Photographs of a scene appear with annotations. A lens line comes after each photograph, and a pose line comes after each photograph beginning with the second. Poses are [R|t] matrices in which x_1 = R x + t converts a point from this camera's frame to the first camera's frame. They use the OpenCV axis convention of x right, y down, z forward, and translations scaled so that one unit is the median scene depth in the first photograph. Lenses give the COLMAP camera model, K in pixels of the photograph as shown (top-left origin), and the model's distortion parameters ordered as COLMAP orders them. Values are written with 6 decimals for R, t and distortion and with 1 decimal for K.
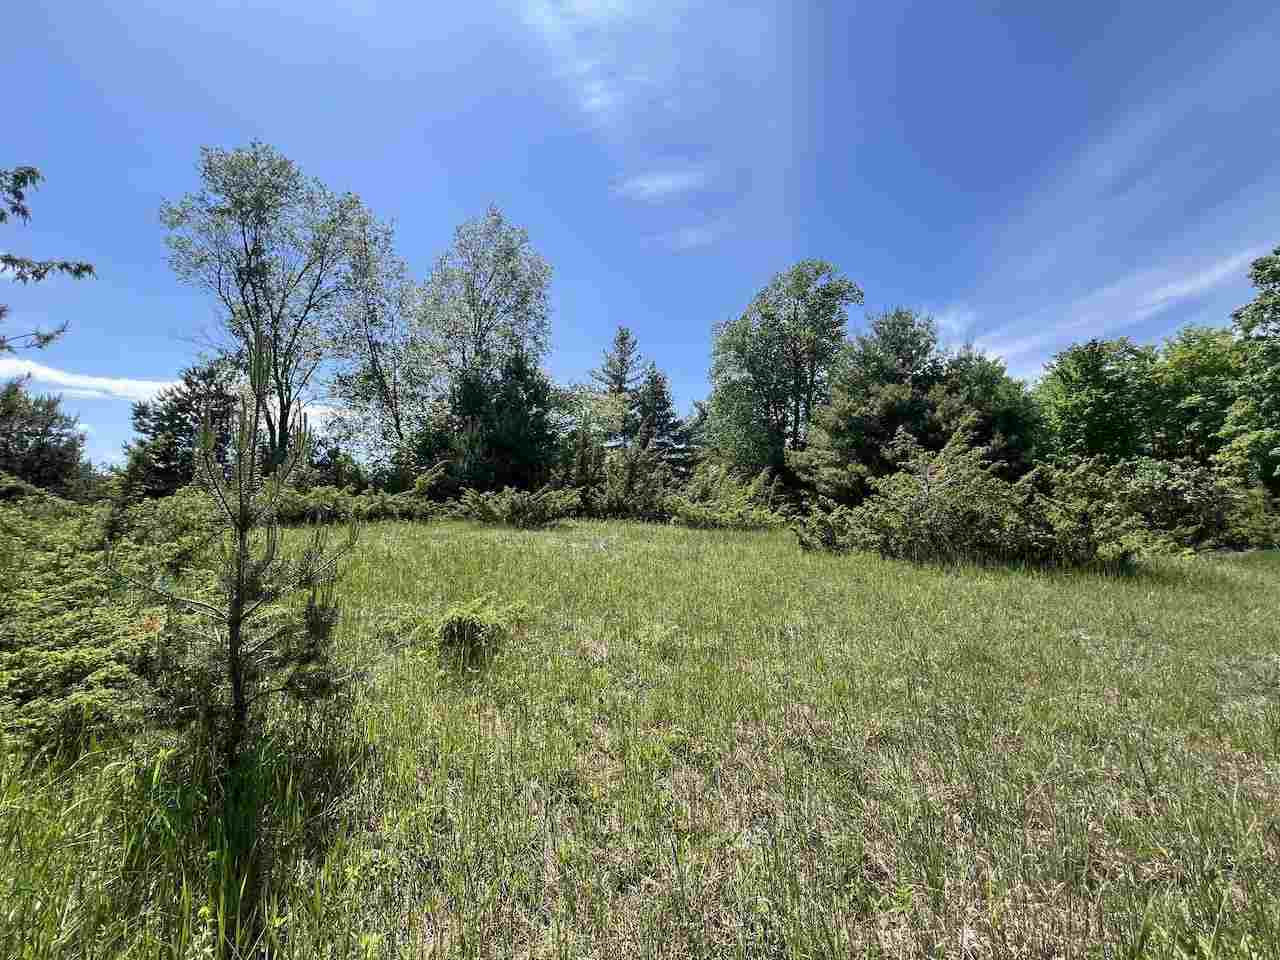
lens RADIAL K [[528.5, 0, 635.2], [0, 528.5, 485.9], [0, 0, 1]] dist [0.011722, -0.000078]
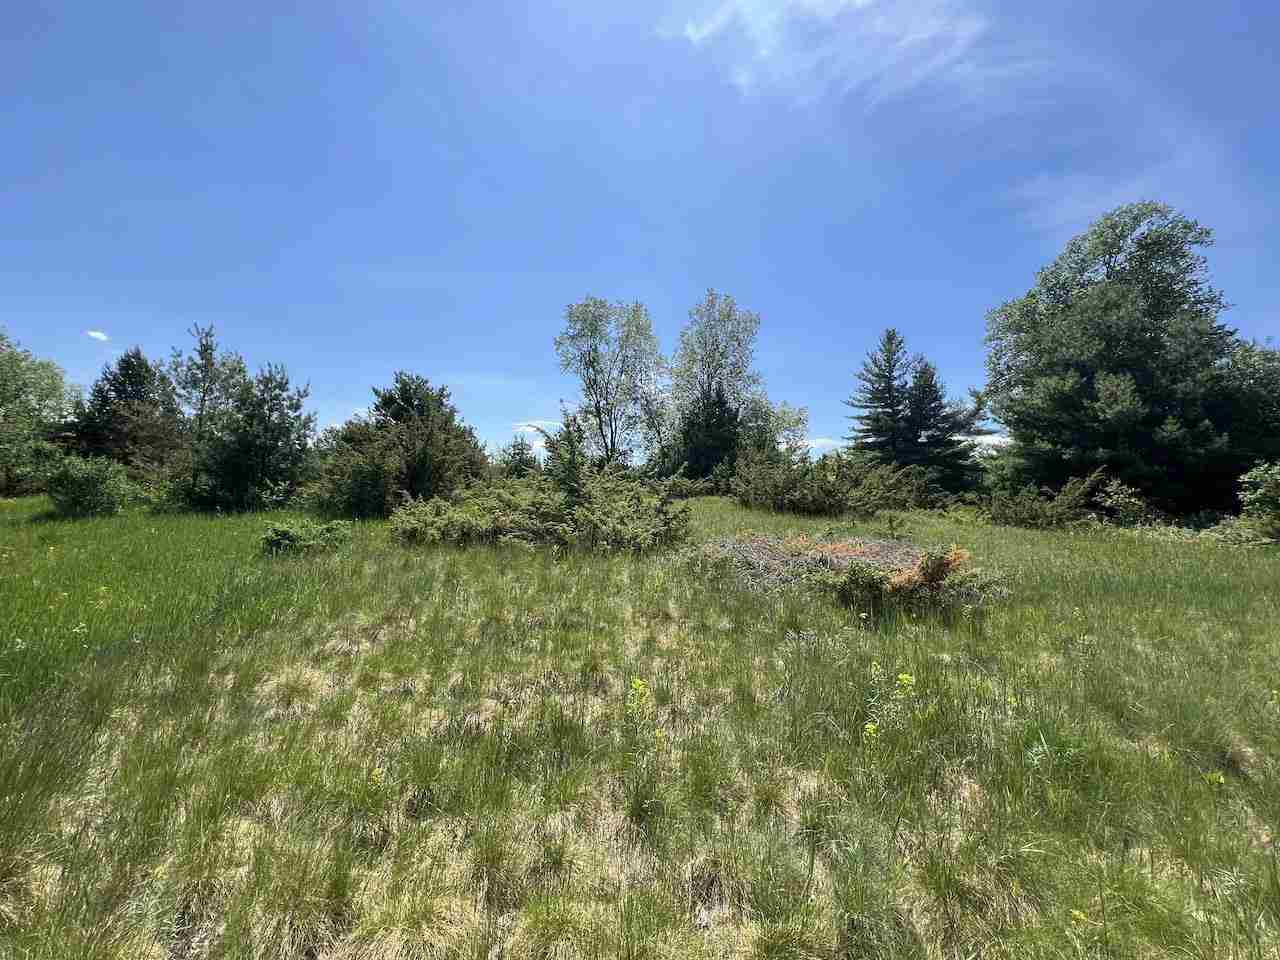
lens RADIAL K [[528.5, 0, 641.4], [0, 528.5, 481.7], [0, 0, 1]] dist [0.011722, -0.000078]
pose [[0.789628, -0.000864, -0.613585, 0.248986], [0.003455, 0.999989, 0.003038, 0.003399], [0.613576, -0.004519, 0.789623, -0.156676]]
